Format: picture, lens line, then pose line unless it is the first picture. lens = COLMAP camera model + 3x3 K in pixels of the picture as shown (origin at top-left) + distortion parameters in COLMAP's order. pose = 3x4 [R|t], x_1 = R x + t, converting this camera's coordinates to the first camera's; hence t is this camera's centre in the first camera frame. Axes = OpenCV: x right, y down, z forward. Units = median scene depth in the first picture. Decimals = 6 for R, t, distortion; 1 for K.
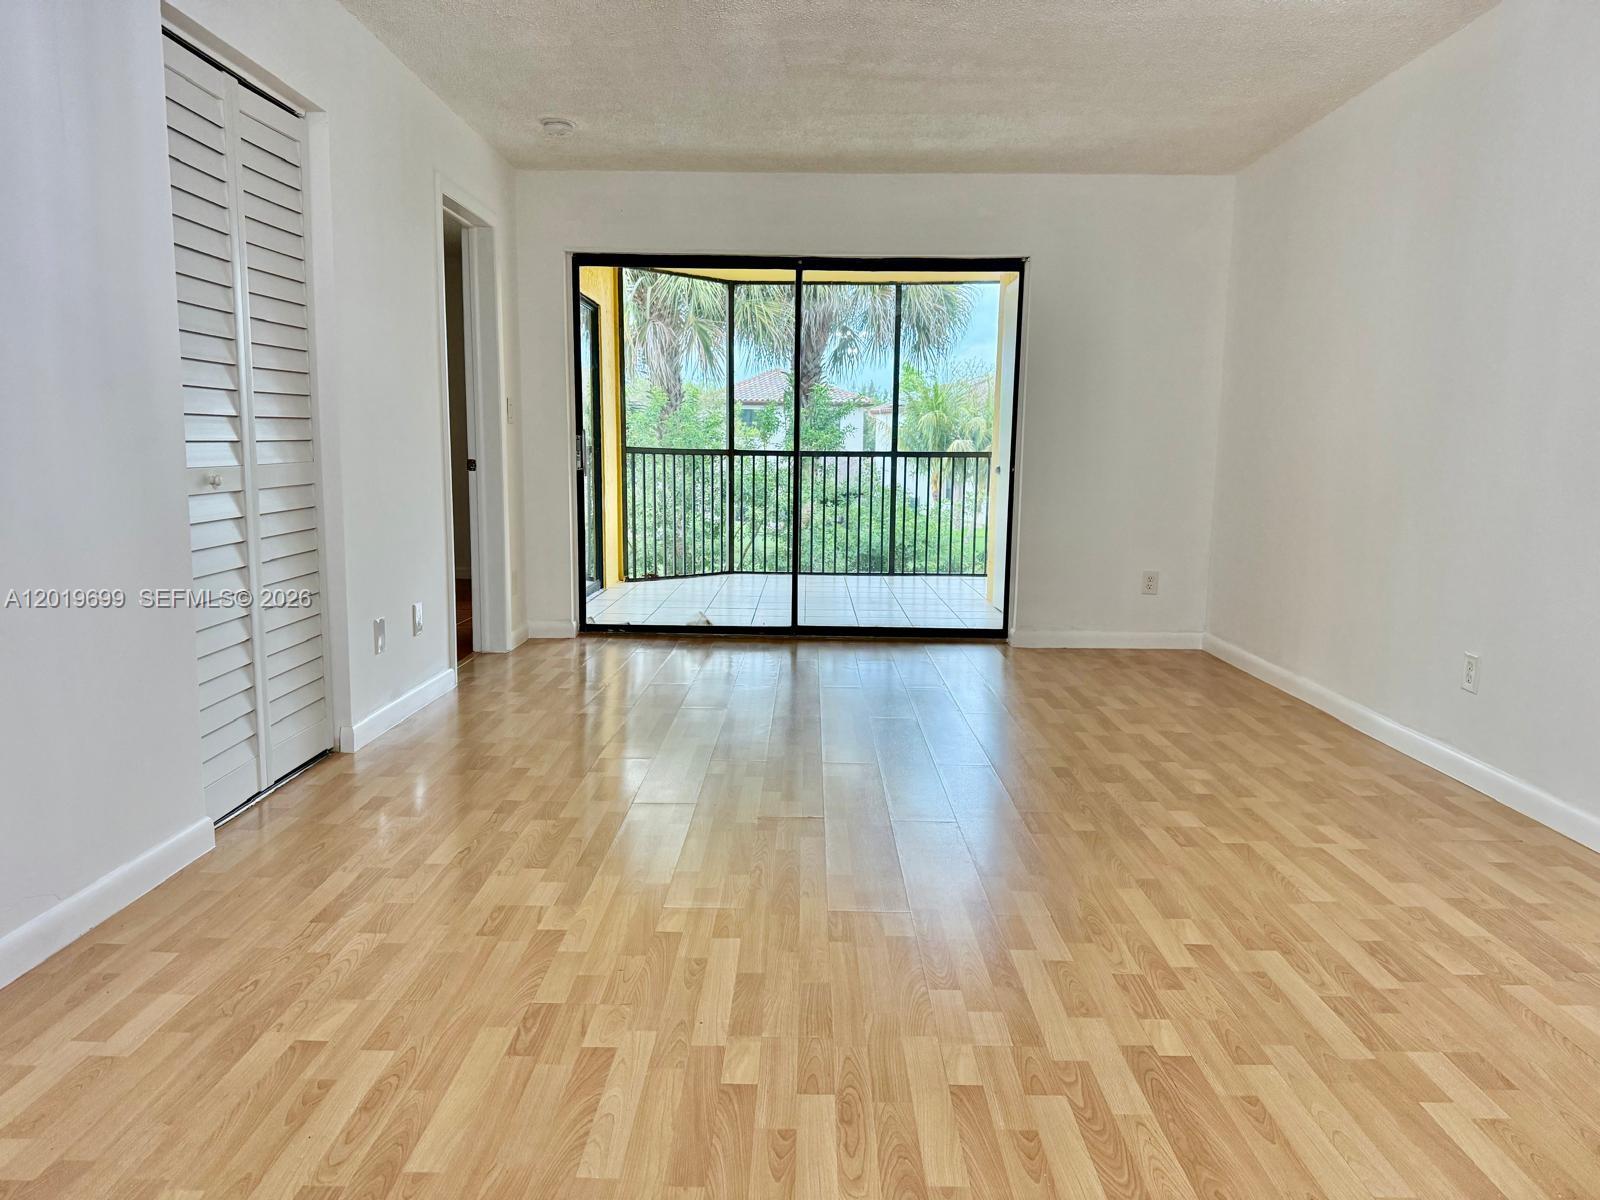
lens RADIAL K [[1124.0, 0, 796.2], [0, 1124.0, 612.6], [0, 0, 1]] dist [0.054710, -0.068387]
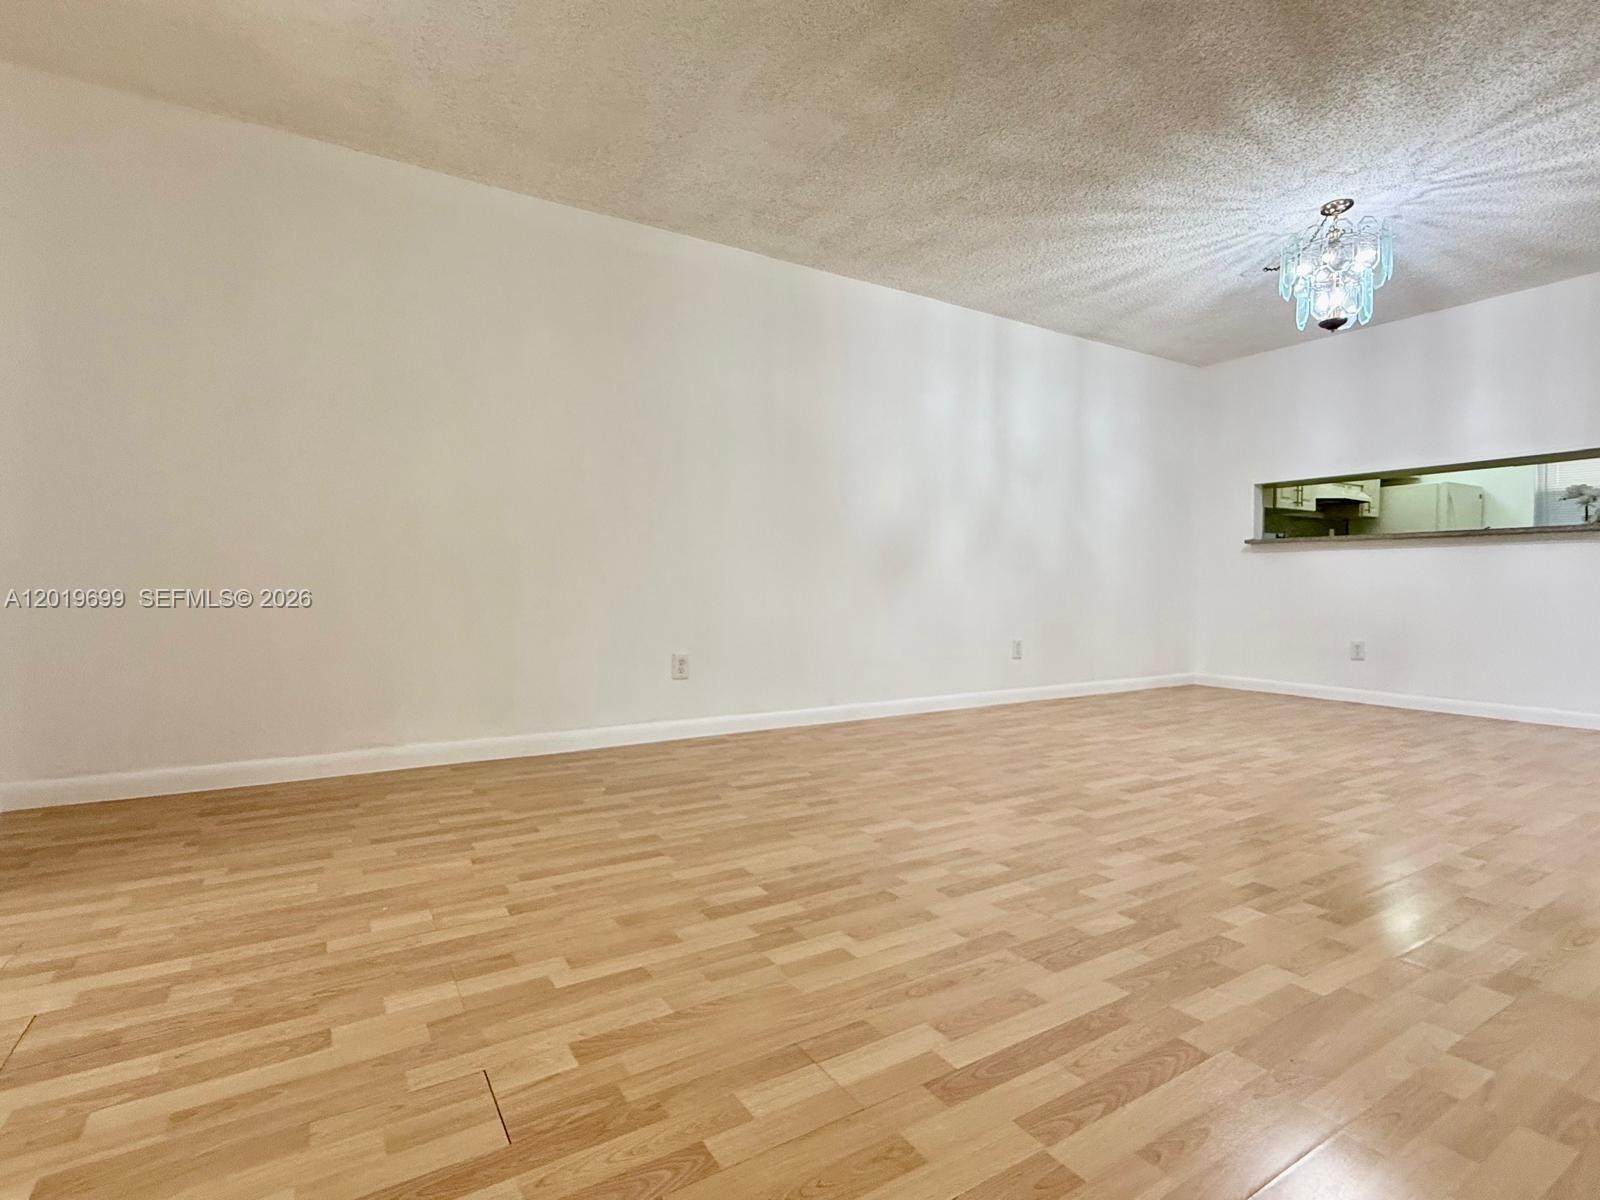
lens RADIAL K [[785.5, 0, 796.8], [0, 785.5, 586.8], [0, 0, 1]] dist [0.002856, -0.001458]
pose [[-0.537183, -0.014147, 0.843347, -0.407750], [0.110026, 0.990141, 0.086693, -0.137686], [-0.836259, 0.139360, -0.530330, 1.536117]]
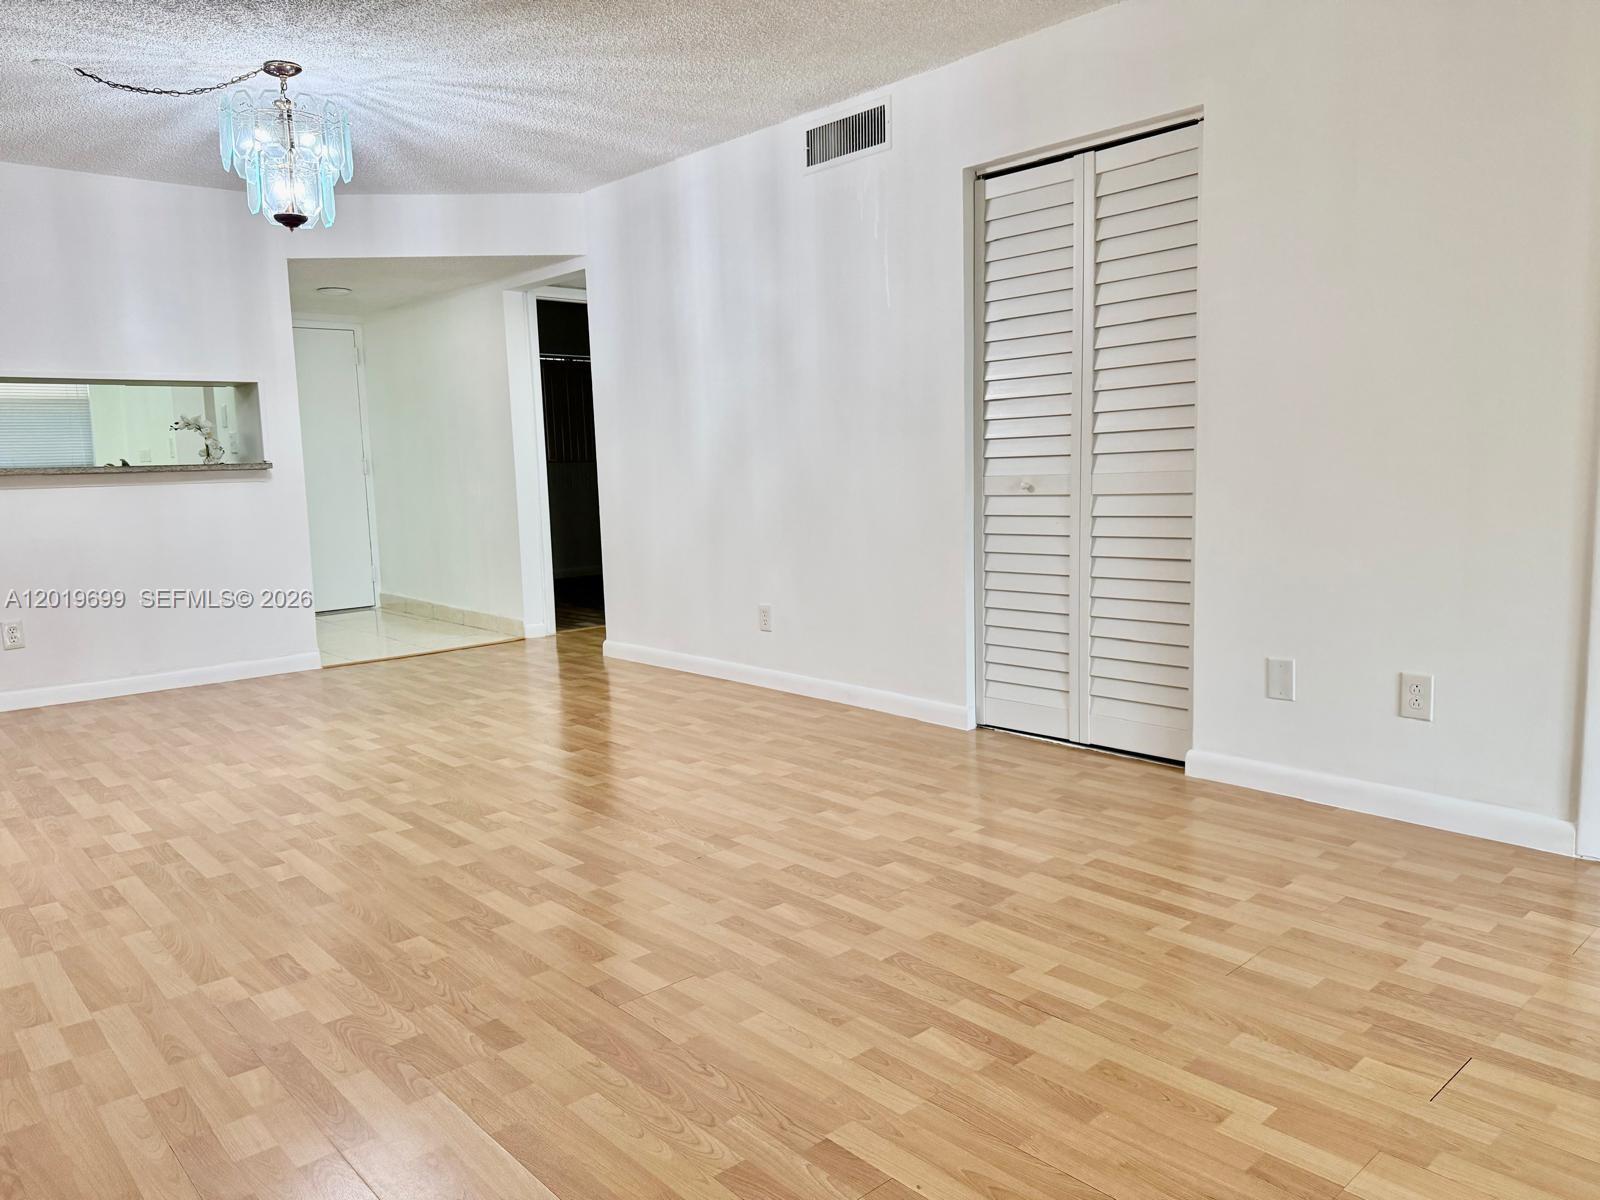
lens RADIAL K [[1124.0, 0, 802.2], [0, 1124.0, 596.3], [0, 0, 1]] dist [0.054710, -0.068387]
pose [[-0.732783, 0.092353, -0.674166, 0.545434], [-0.078416, 0.972686, 0.218481, -0.233901], [0.675929, 0.212964, -0.705526, 1.625149]]
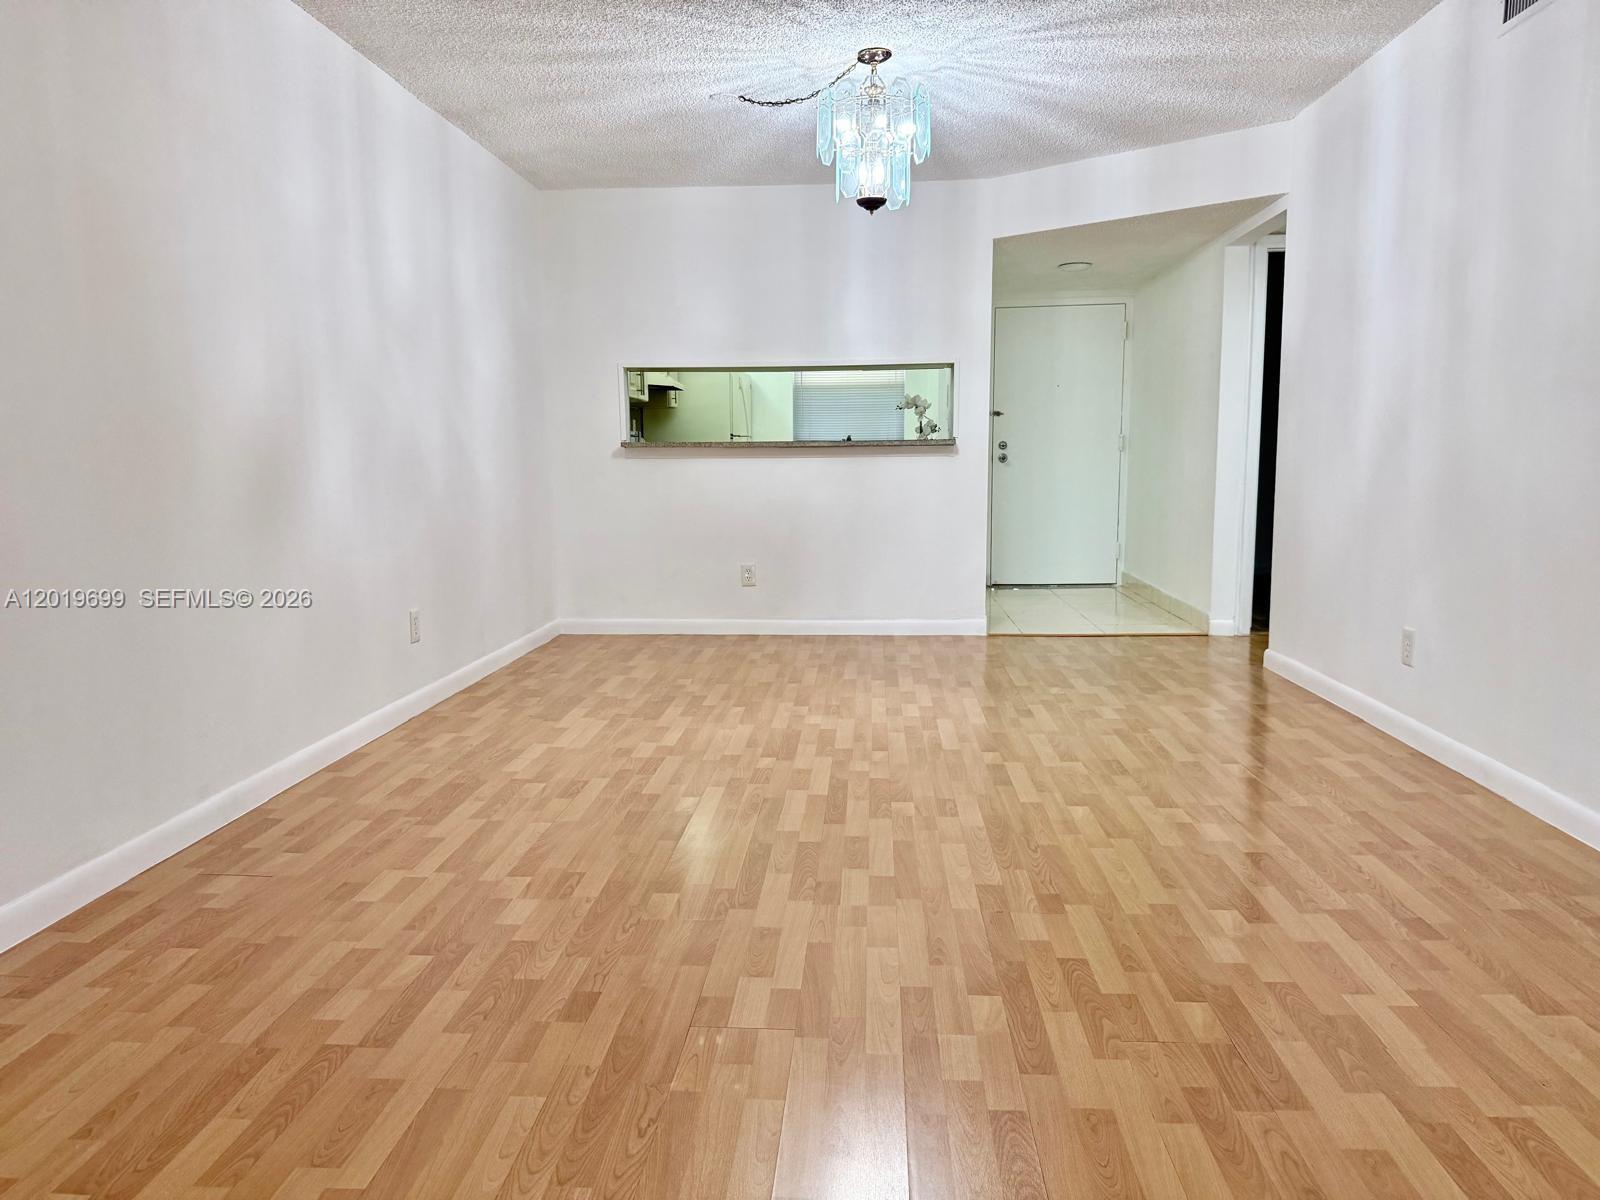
lens RADIAL K [[1124.0, 0, 795.2], [0, 1124.0, 600.3], [0, 0, 1]] dist [0.054710, -0.068387]
pose [[-0.998471, -0.009373, 0.054480, 0.110675], [0.005705, 0.962790, 0.270192, -0.231526], [-0.054986, 0.270090, -0.961264, 1.655119]]
